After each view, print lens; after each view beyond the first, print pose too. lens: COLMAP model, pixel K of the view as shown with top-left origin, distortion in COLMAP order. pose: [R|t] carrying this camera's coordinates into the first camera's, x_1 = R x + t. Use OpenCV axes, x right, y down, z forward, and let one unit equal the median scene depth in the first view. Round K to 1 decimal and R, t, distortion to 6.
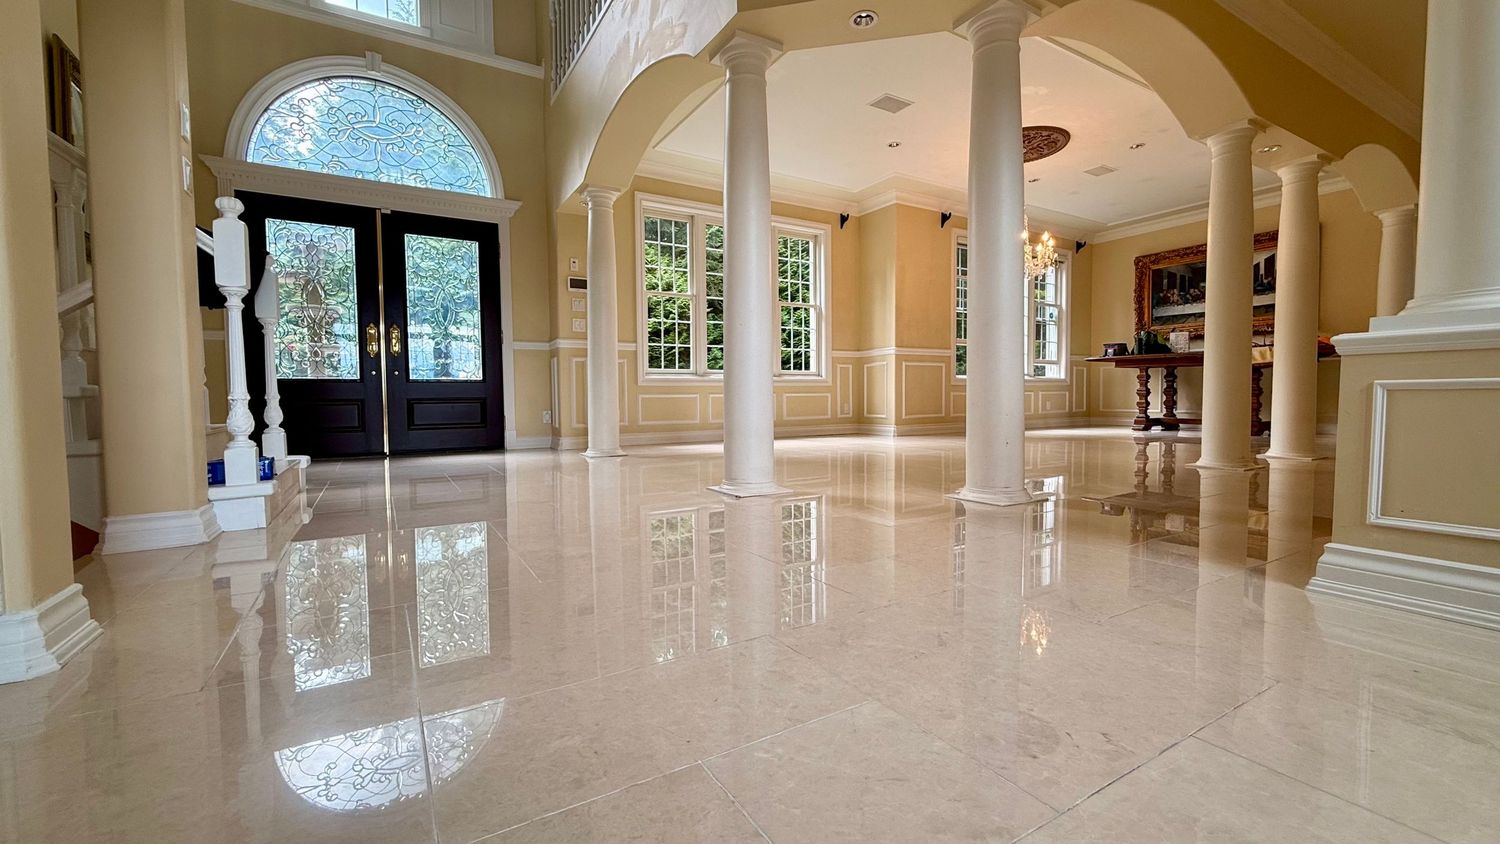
lens RADIAL K [[584.5, 0, 750.0], [0, 584.5, 422.0], [0, 0, 1]] dist [-0.002318, 0.000204]
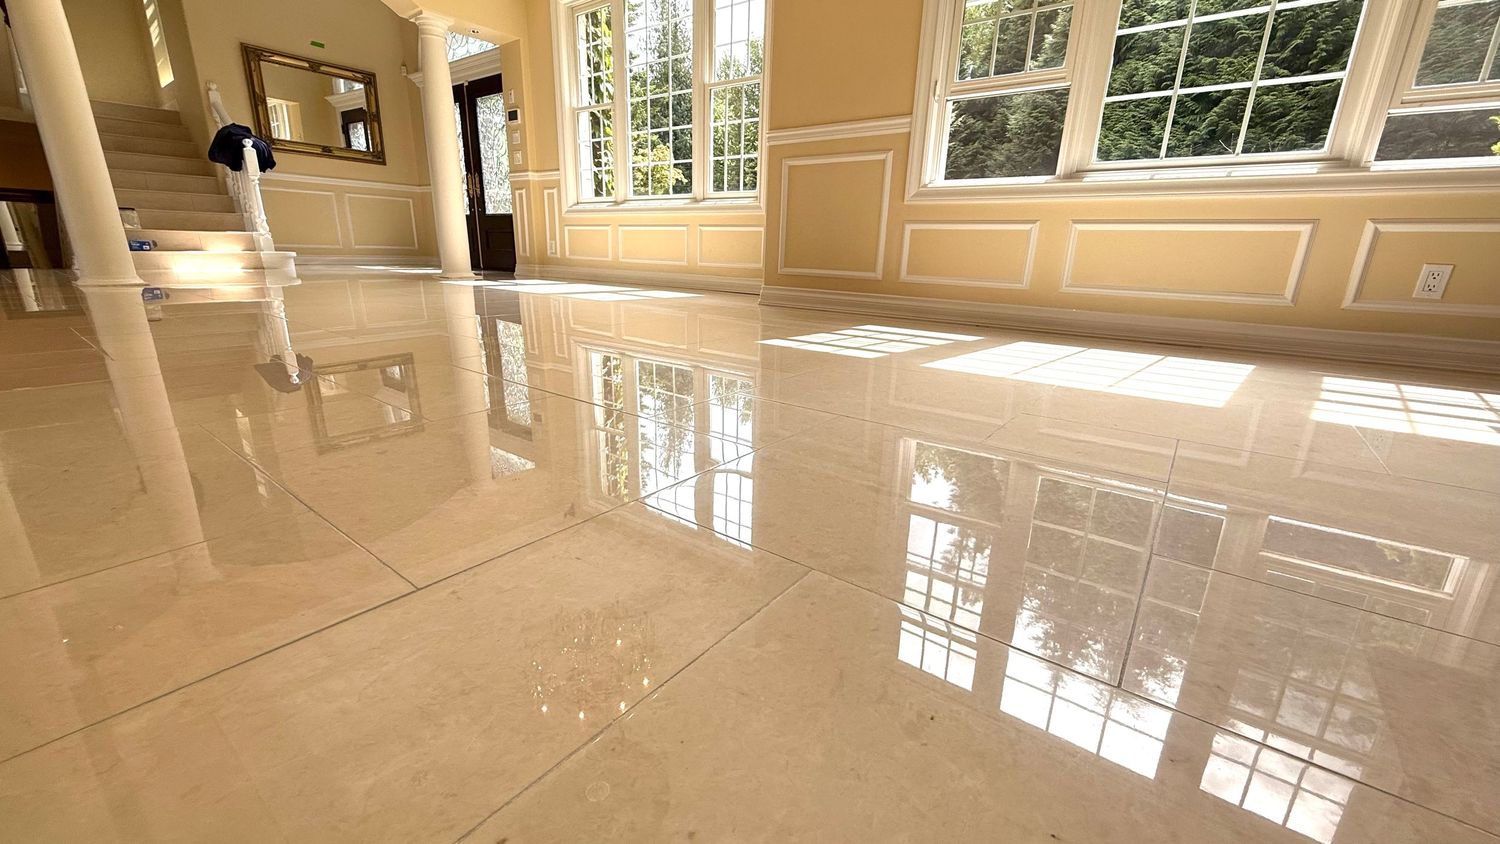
lens RADIAL K [[584.5, 0, 750.0], [0, 584.5, 422.0], [0, 0, 1]] dist [-0.002318, 0.000204]
pose [[0.377876, 0.287011, -0.880247, 0.970248], [-0.070711, 0.956908, 0.281652, -0.034594], [0.923152, -0.044186, 0.381887, 0.986478]]
